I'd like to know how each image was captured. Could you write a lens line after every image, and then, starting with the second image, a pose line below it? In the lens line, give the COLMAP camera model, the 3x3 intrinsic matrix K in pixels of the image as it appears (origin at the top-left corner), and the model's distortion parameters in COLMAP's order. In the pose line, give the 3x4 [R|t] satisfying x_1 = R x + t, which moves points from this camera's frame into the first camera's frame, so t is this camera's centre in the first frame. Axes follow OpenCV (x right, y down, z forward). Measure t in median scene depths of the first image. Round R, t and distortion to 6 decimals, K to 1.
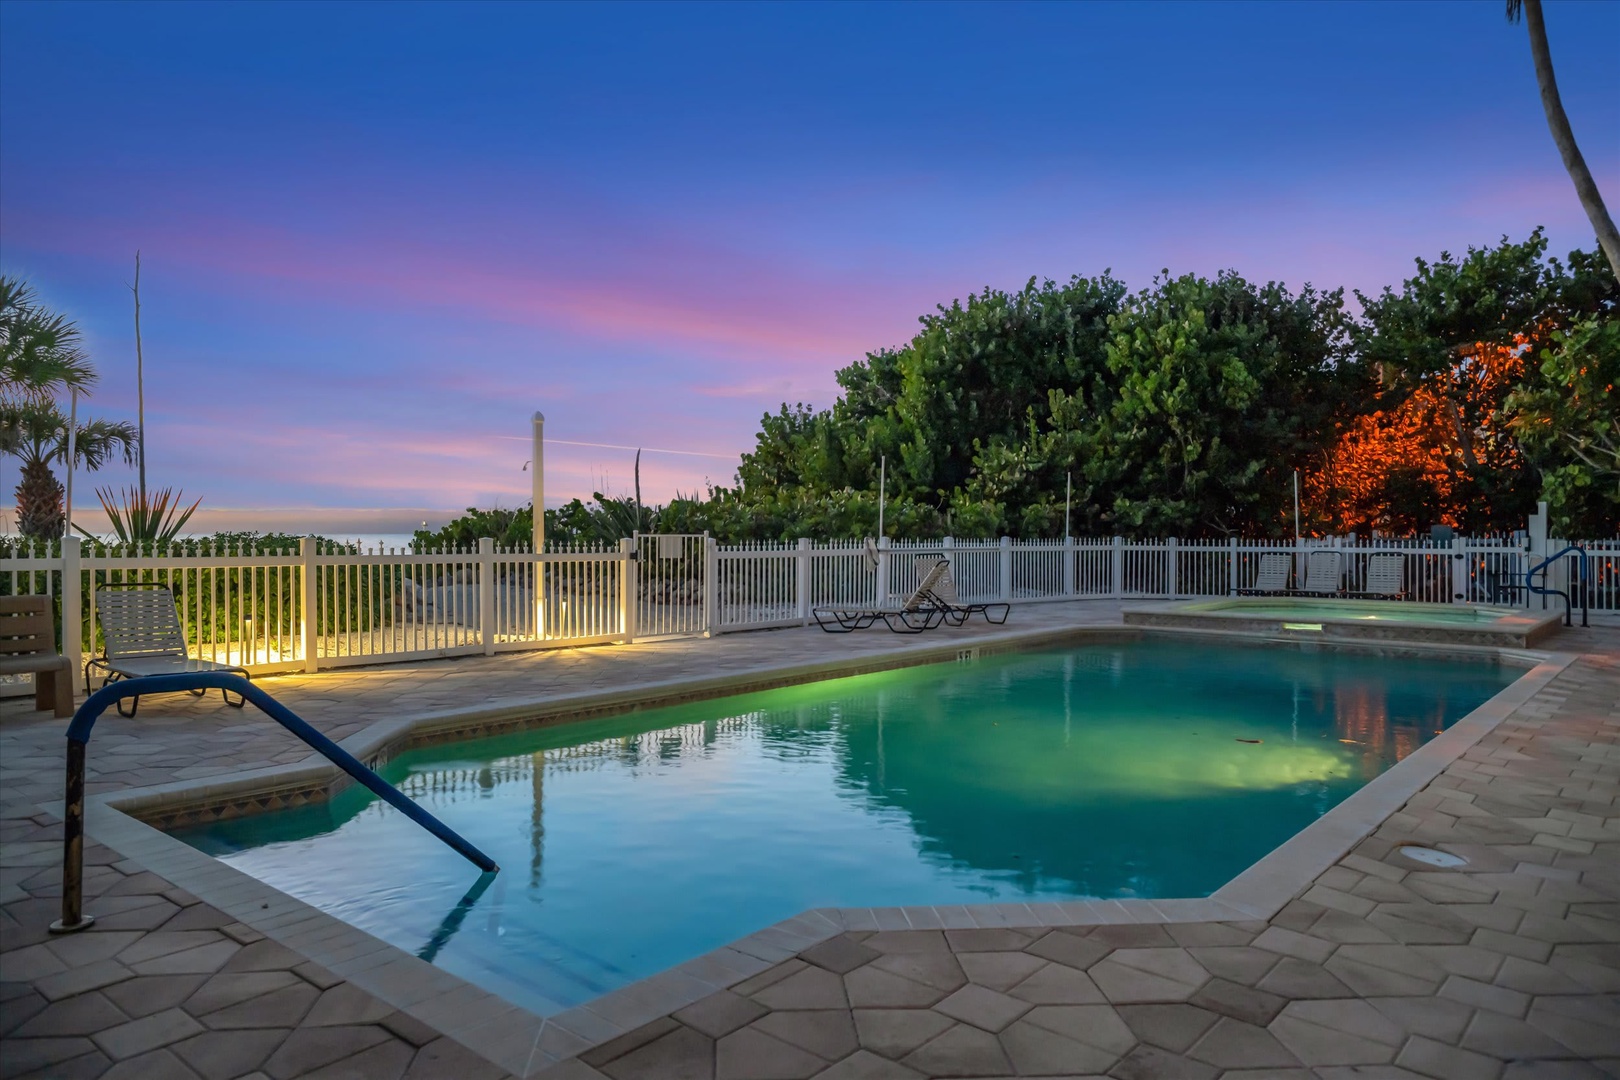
lens RADIAL K [[1069.9, 0, 810.0], [0, 1069.9, 540.0], [0, 0, 1]] dist [-0.008951, -0.006848]
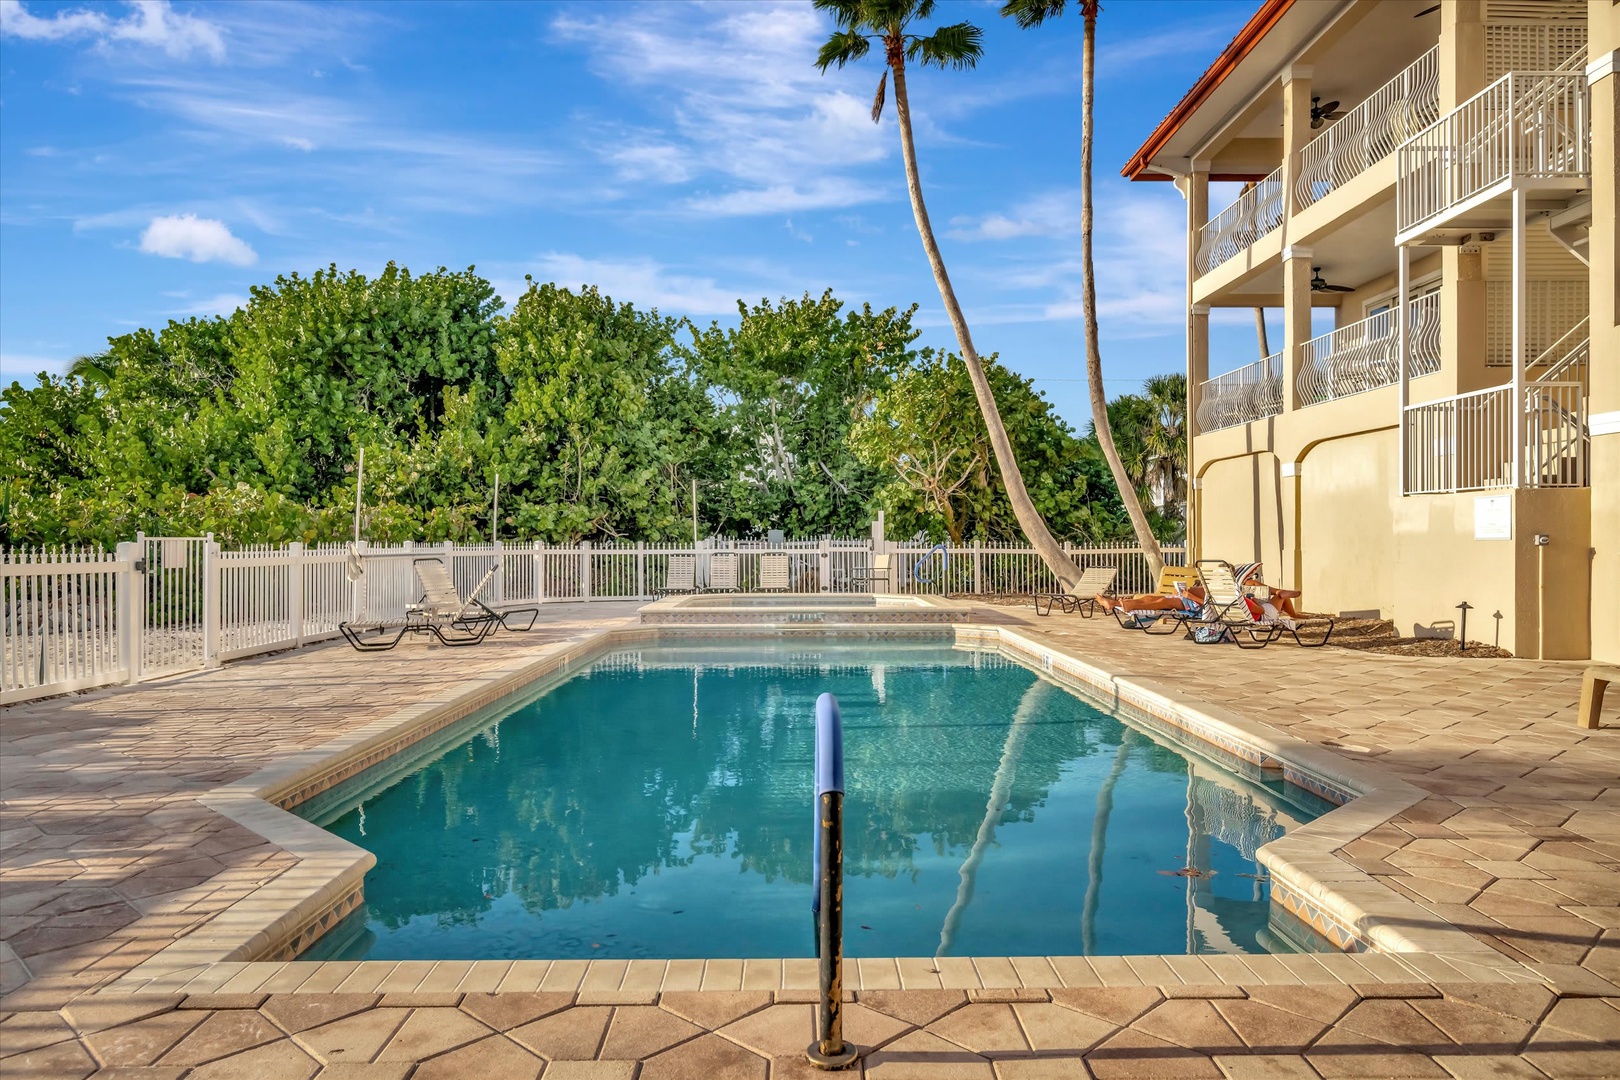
lens RADIAL K [[1088.5, 0, 810.0], [0, 1088.5, 540.0], [0, 0, 1]] dist [0.013380, -0.001005]
pose [[0.756630, -0.004732, 0.653827, -0.204007], [0.009614, 0.999946, -0.003888, 0.002702], [-0.653773, 0.009227, 0.756634, 0.076442]]
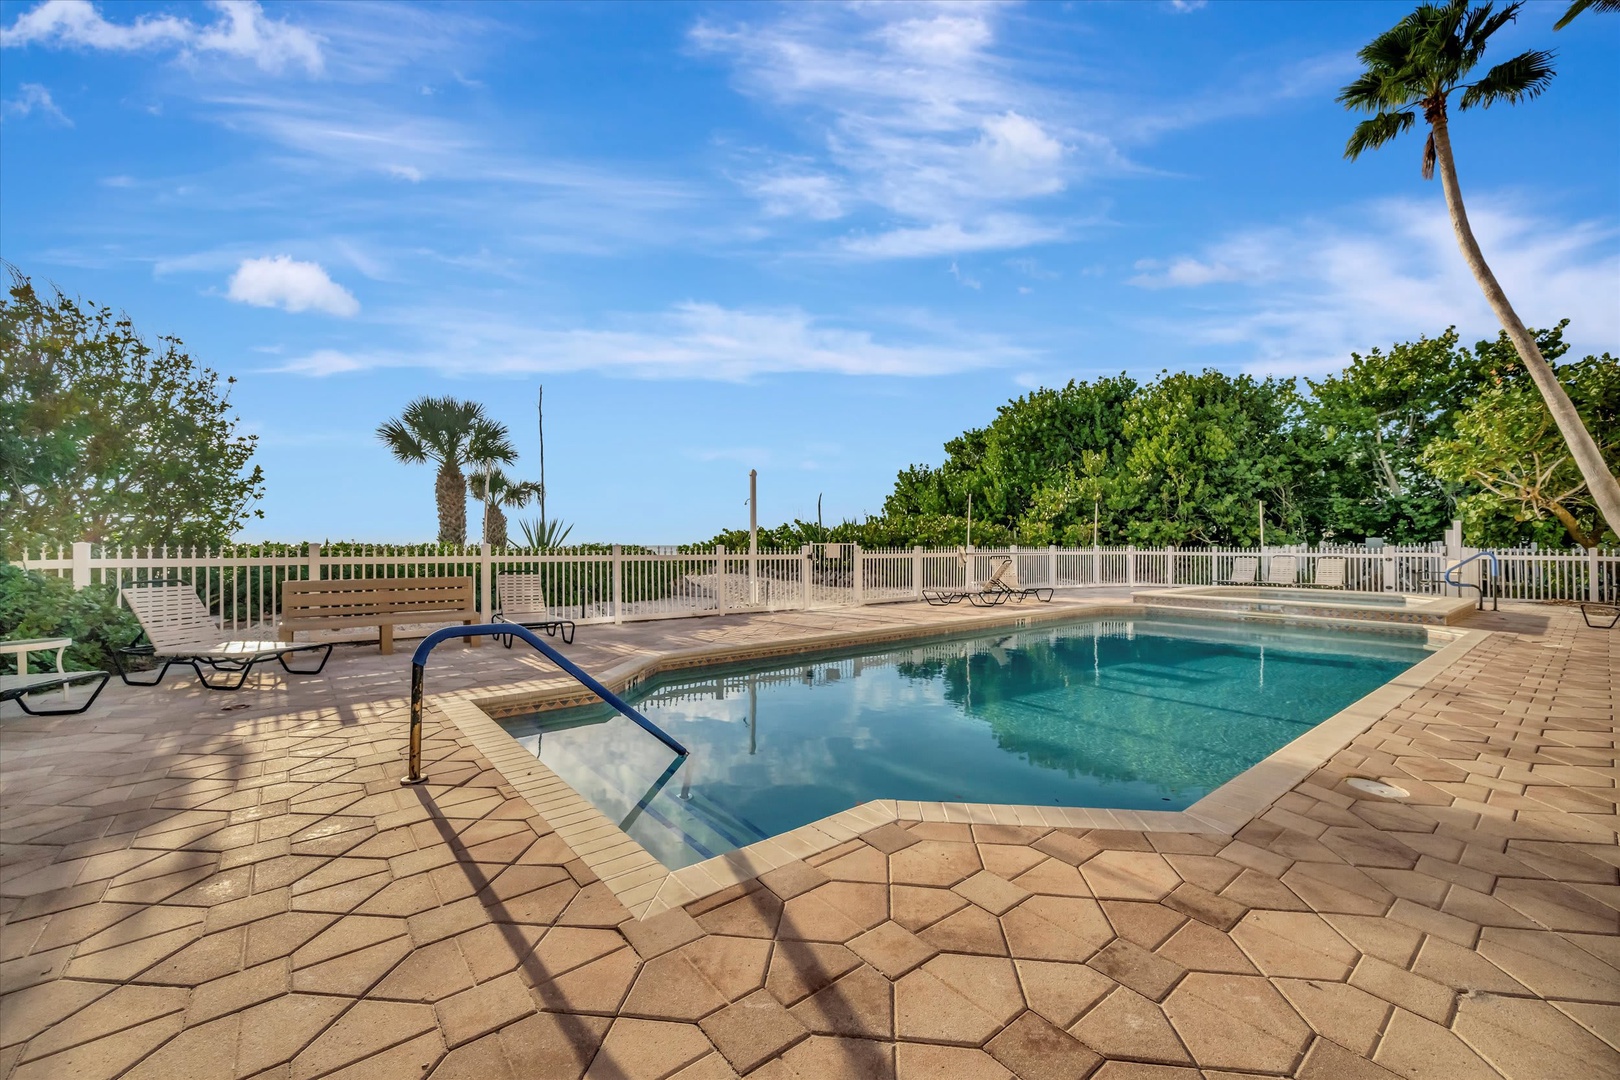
lens RADIAL K [[641.1, 0, 815.5], [0, 641.1, 540.2], [0, 0, 1]] dist [0.000147, -0.004460]
pose [[0.983505, -0.001162, -0.180876, 0.013216], [-0.001303, 0.999908, -0.013505, 0.002278], [0.180875, 0.013518, 0.983413, 0.025754]]
